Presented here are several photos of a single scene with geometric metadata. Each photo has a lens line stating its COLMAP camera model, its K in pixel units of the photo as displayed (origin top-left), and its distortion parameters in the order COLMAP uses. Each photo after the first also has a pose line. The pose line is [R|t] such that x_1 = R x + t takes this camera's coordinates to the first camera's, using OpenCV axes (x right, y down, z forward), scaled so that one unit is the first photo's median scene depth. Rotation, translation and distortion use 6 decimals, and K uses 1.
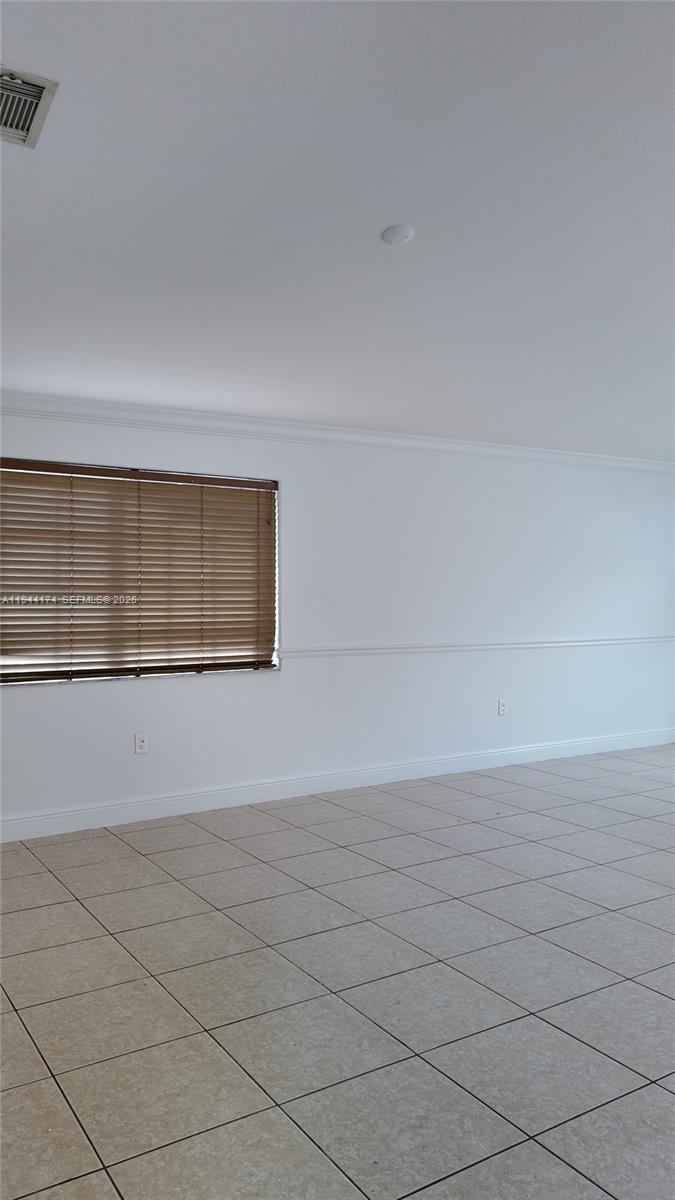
lens RADIAL K [[868.0, 0, 341.6], [0, 868.0, 599.7], [0, 0, 1]] dist [0.130940, -0.202739]
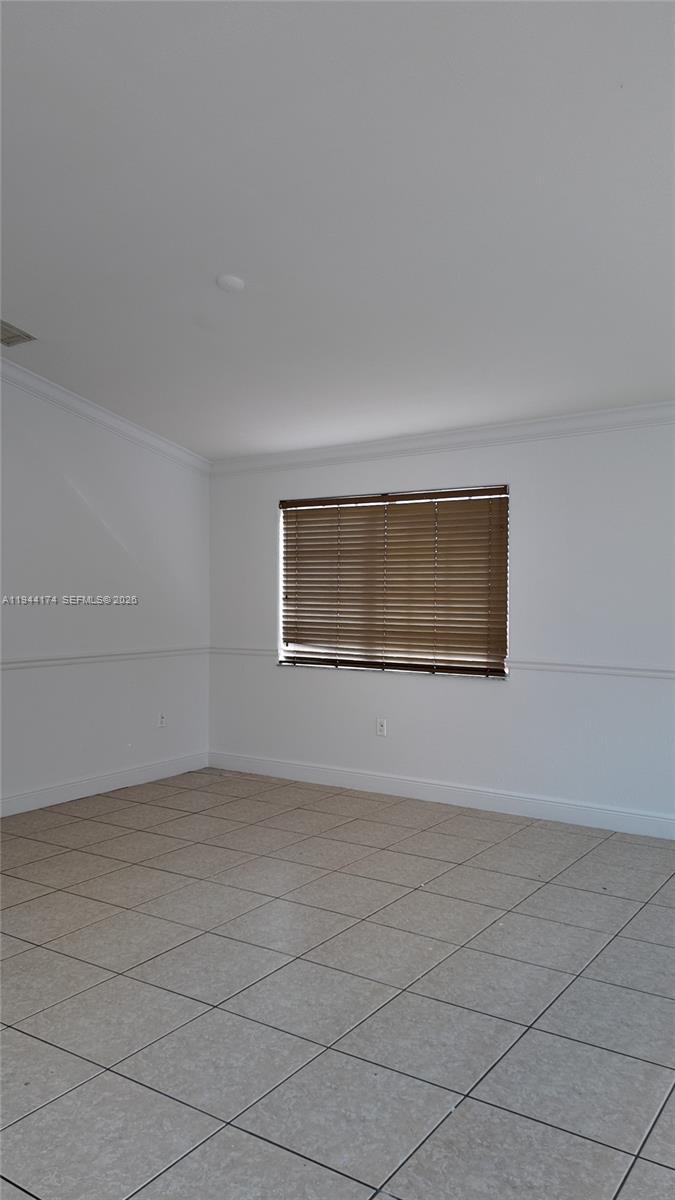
lens RADIAL K [[868.0, 0, 341.6], [0, 868.0, 599.7], [0, 0, 1]] dist [0.130940, -0.202739]
pose [[0.392205, 0.010158, -0.919822, 0.801484], [-0.010580, 0.999923, 0.006531, -0.013838], [0.919817, 0.007170, 0.392282, 0.478457]]
